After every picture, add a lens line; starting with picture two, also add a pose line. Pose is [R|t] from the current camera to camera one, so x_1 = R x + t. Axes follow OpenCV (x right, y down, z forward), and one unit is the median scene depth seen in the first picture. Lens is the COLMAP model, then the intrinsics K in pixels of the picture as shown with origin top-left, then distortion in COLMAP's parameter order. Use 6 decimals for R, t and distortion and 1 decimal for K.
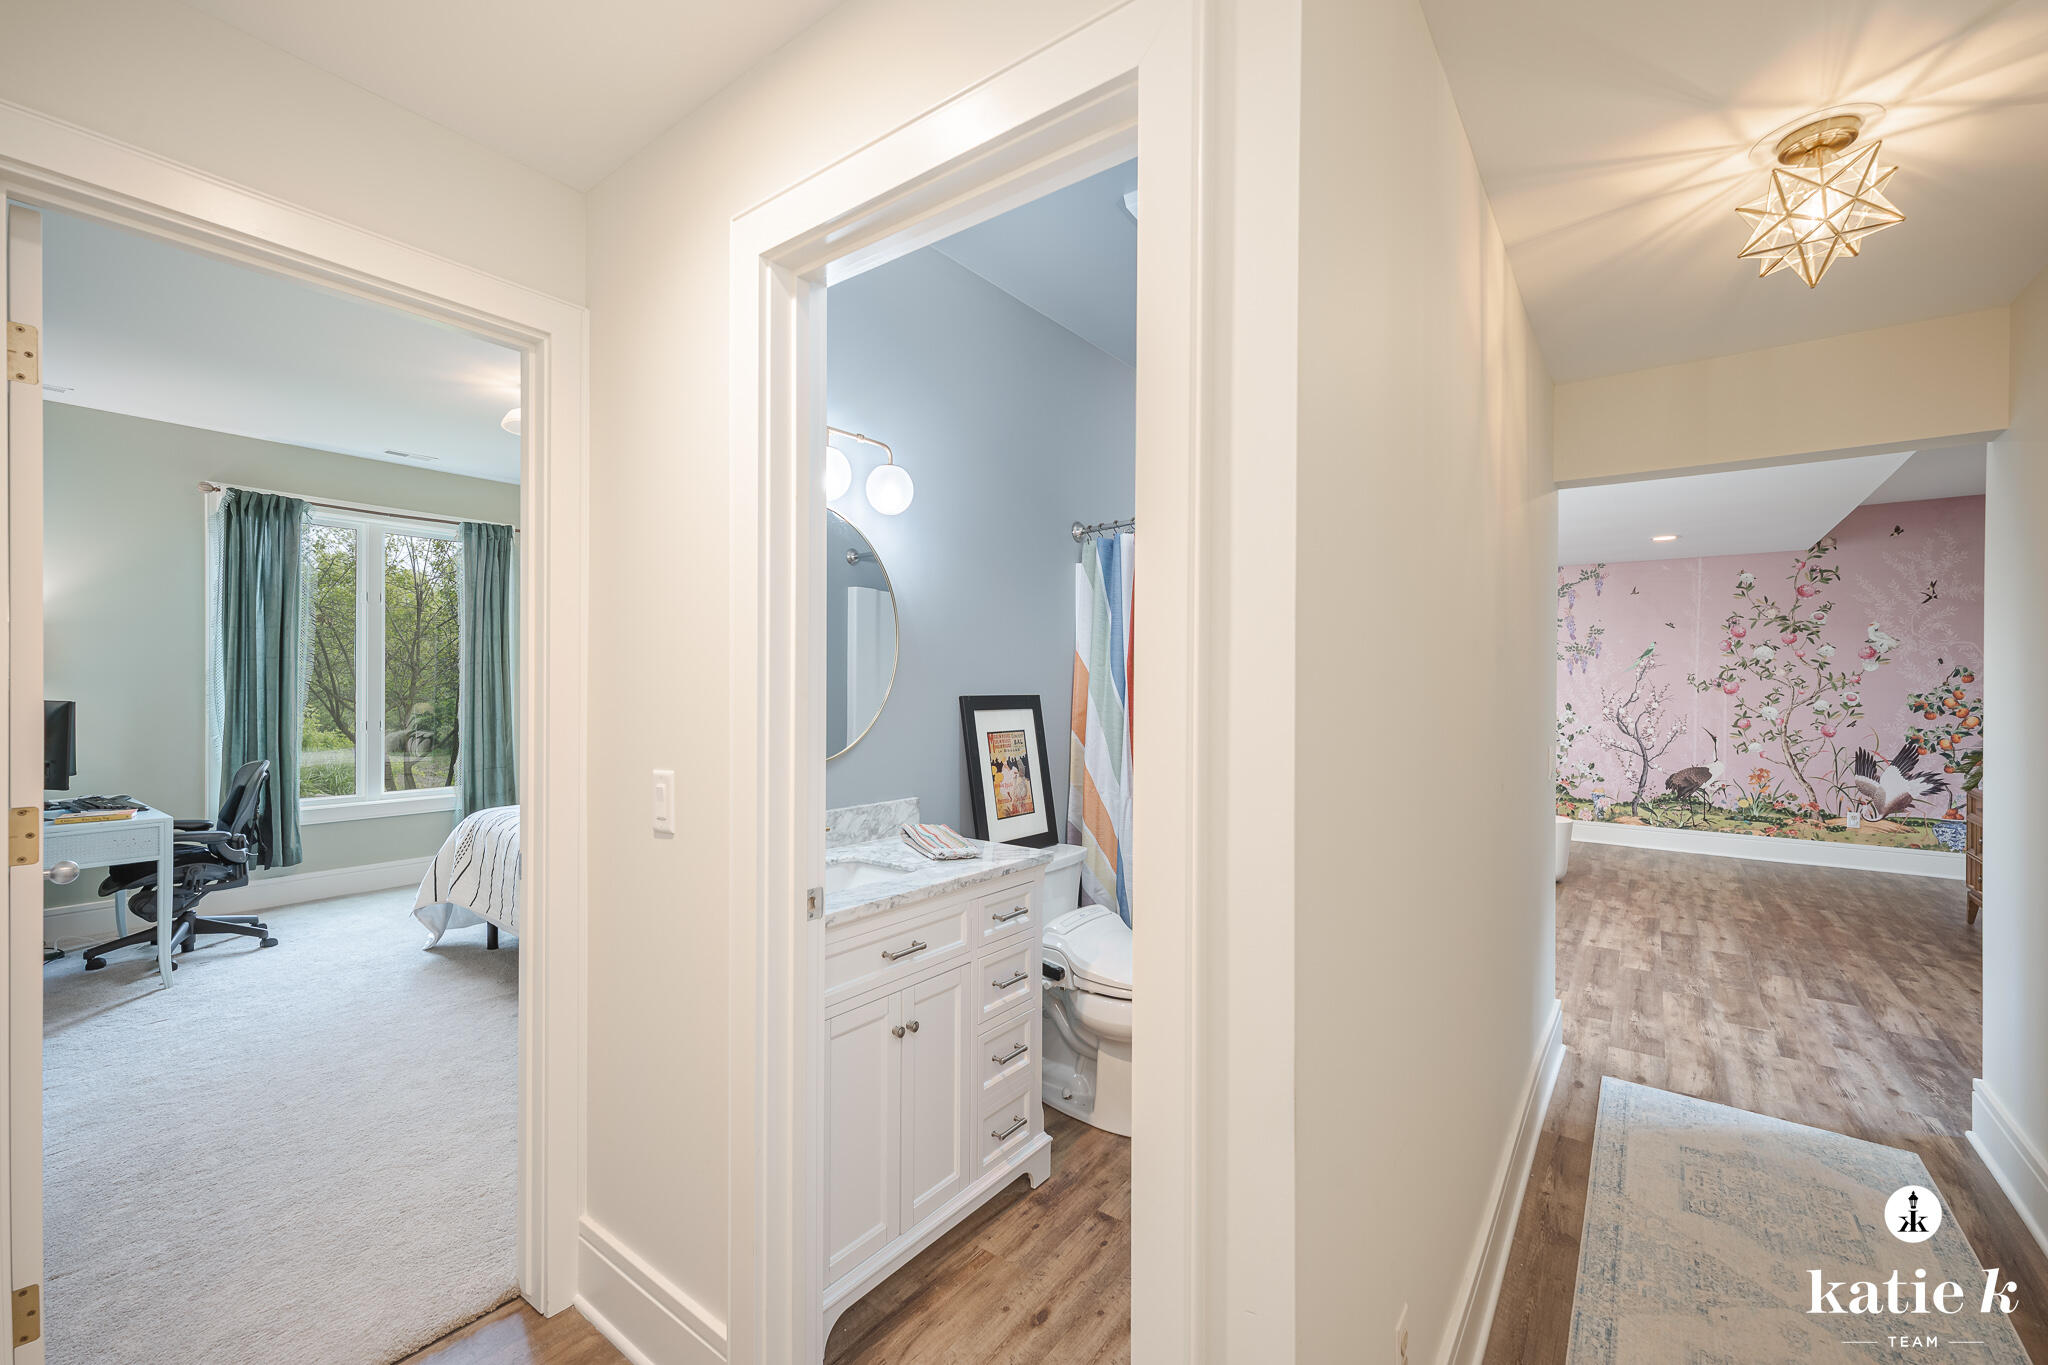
lens RADIAL K [[834.5, 0, 1024.0], [0, 834.5, 682.5], [0, 0, 1]] dist [-0.000015, 0.000200]
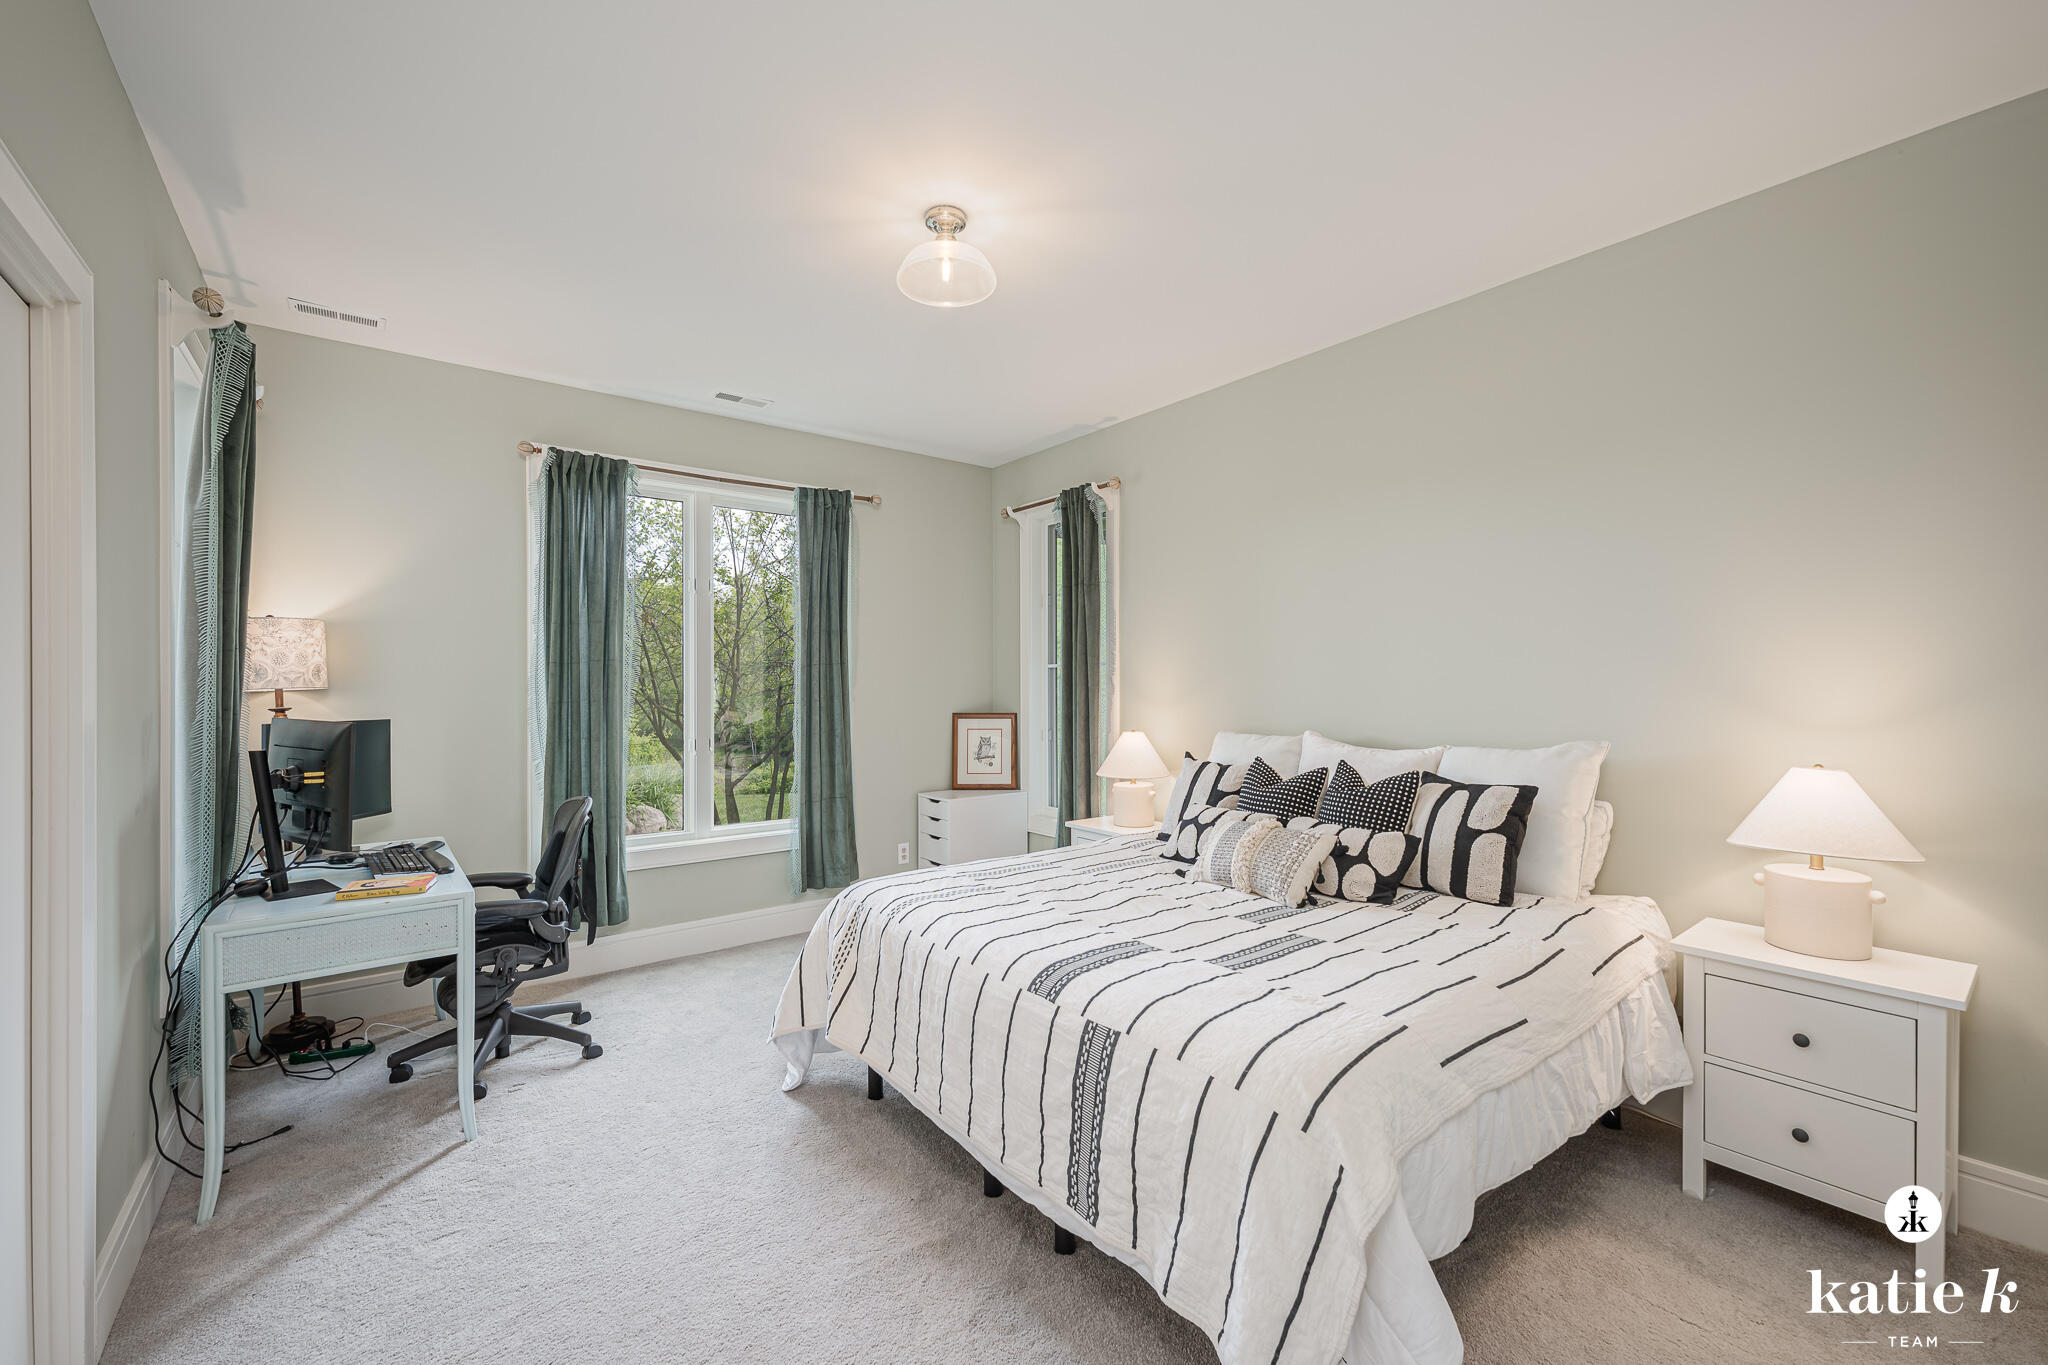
lens RADIAL K [[827.5, 0, 1029.7], [0, 827.5, 672.9], [0, 0, 1]] dist [0.000808, -0.009654]
pose [[0.966984, -0.015019, -0.254396, -0.314890], [0.011372, 0.999810, -0.015803, -0.001963], [0.254585, 0.012388, 0.966971, 0.358717]]
